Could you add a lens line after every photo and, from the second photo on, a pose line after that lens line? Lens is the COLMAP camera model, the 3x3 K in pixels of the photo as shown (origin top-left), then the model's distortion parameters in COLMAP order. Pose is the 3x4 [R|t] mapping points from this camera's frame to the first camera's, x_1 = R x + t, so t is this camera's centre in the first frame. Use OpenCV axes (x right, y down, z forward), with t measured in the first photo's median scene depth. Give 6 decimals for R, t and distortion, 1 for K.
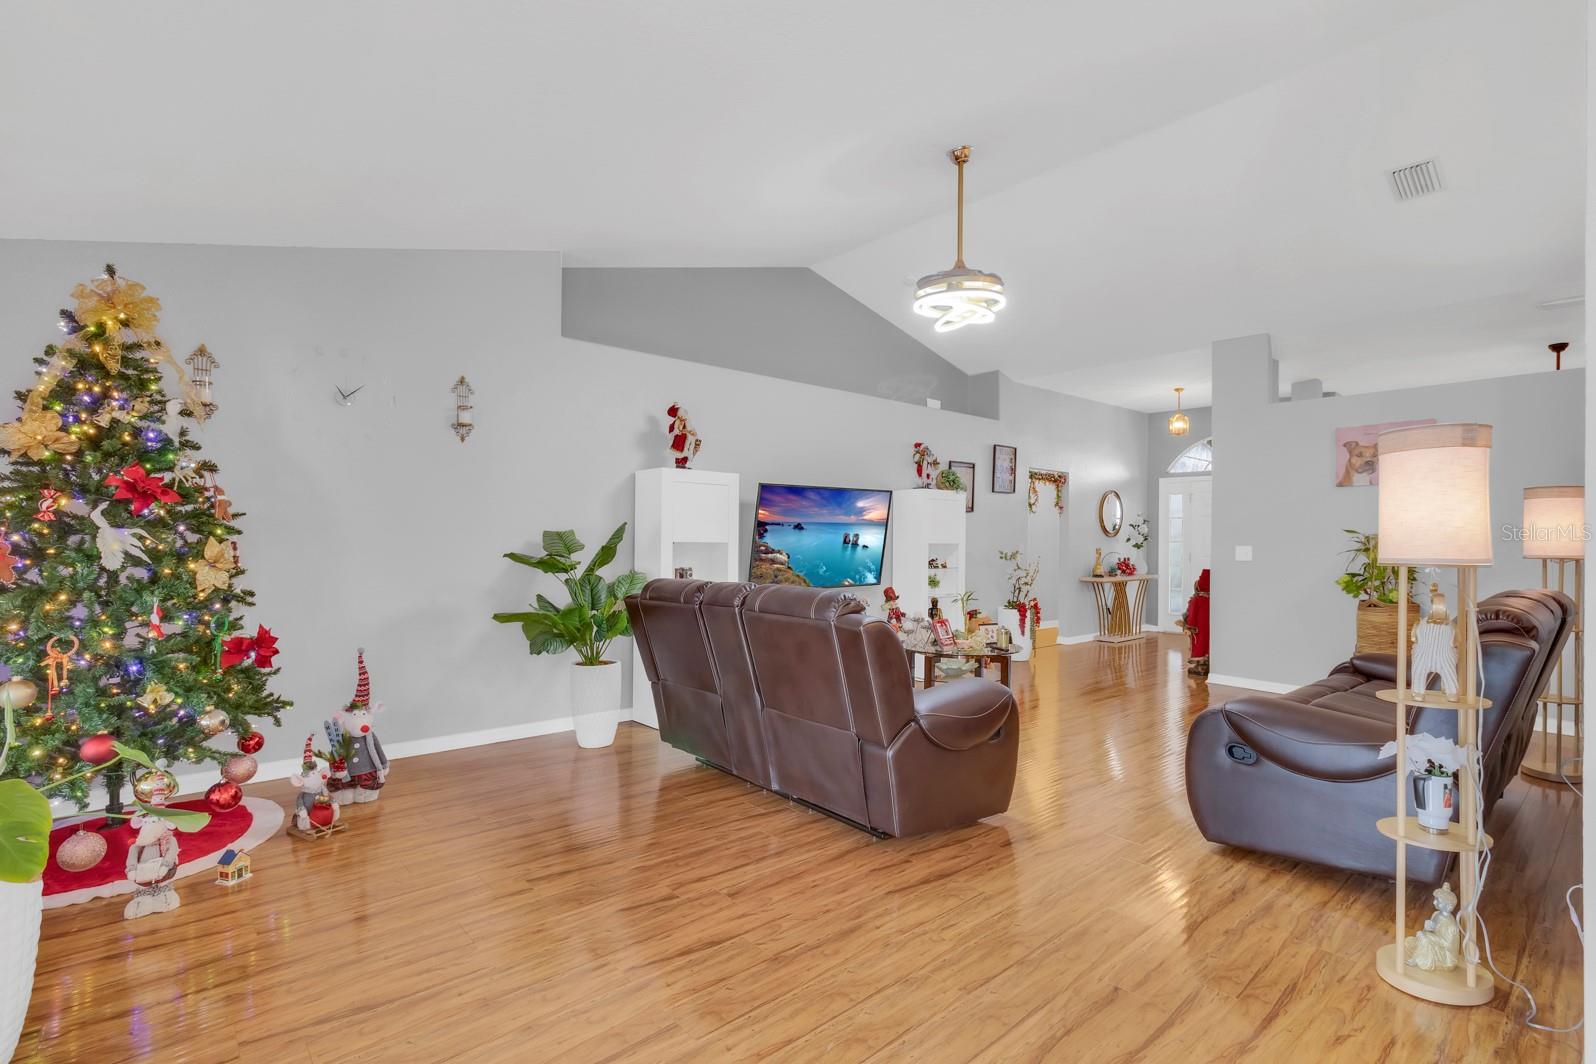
lens RADIAL K [[734.8, 0, 798.0], [0, 734.8, 532.0], [0, 0, 1]] dist [0.001829, 0.000797]
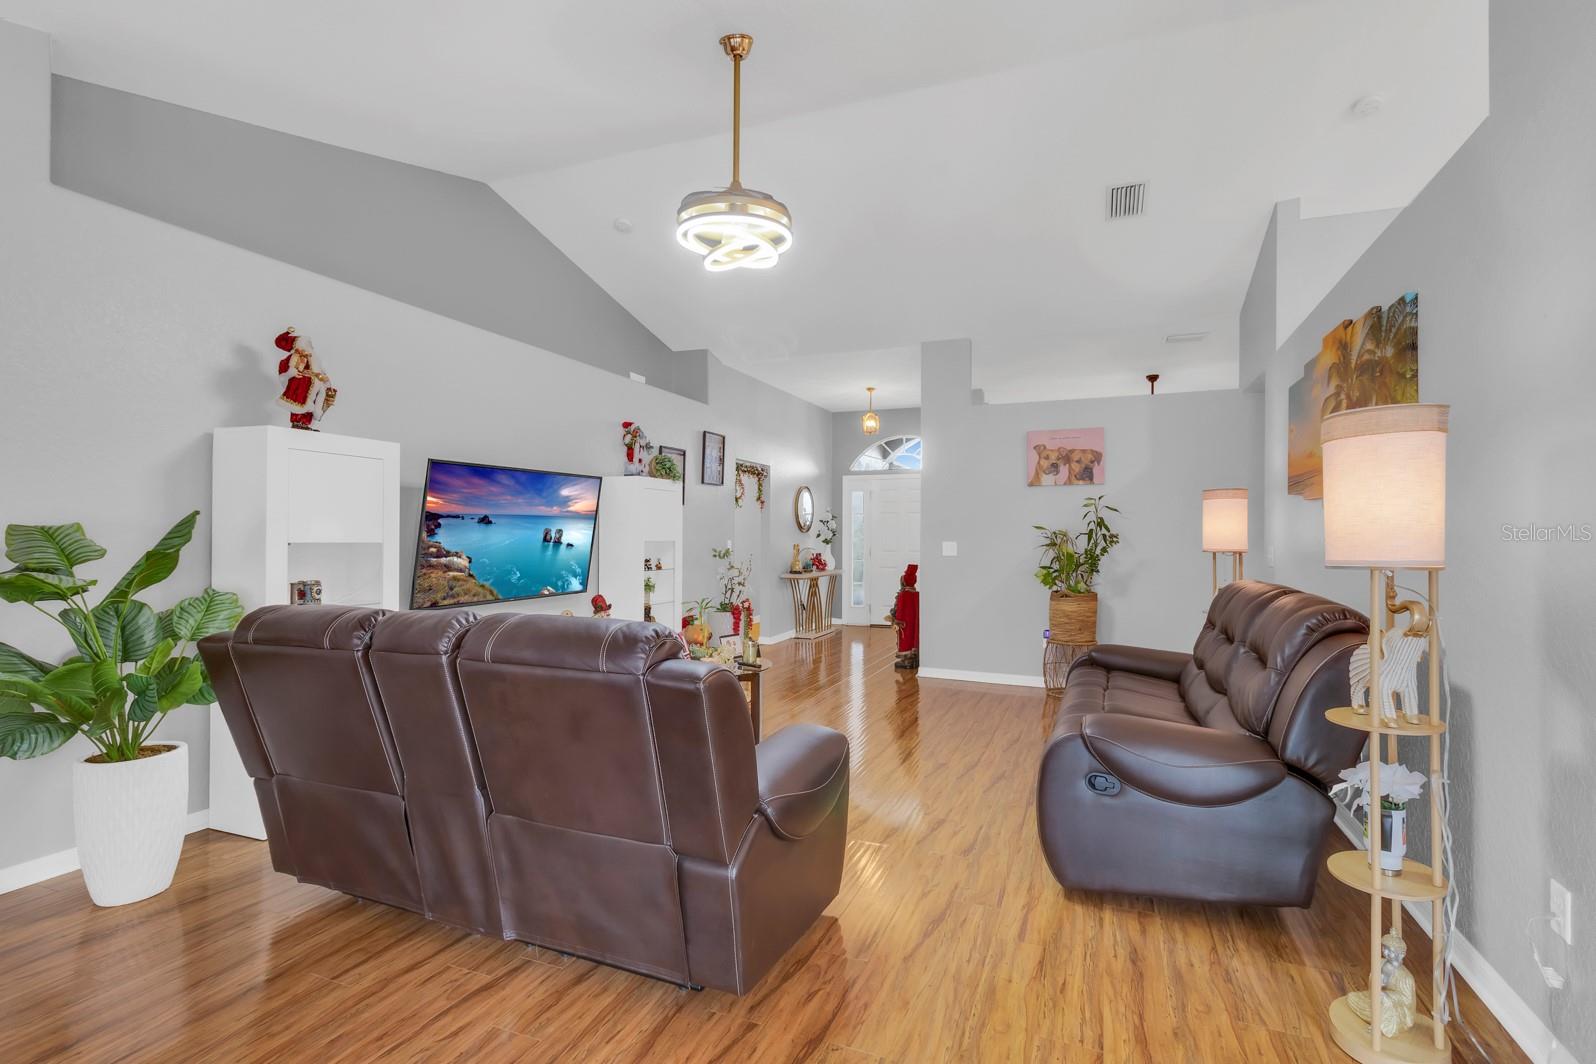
lens RADIAL K [[734.8, 0, 798.0], [0, 734.8, 532.0], [0, 0, 1]] dist [0.001829, 0.000797]
pose [[0.891503, -0.001124, 0.453013, -0.059936], [-0.001847, 0.999980, 0.006117, -0.000326], [-0.453010, -0.006290, 0.891483, 0.209562]]
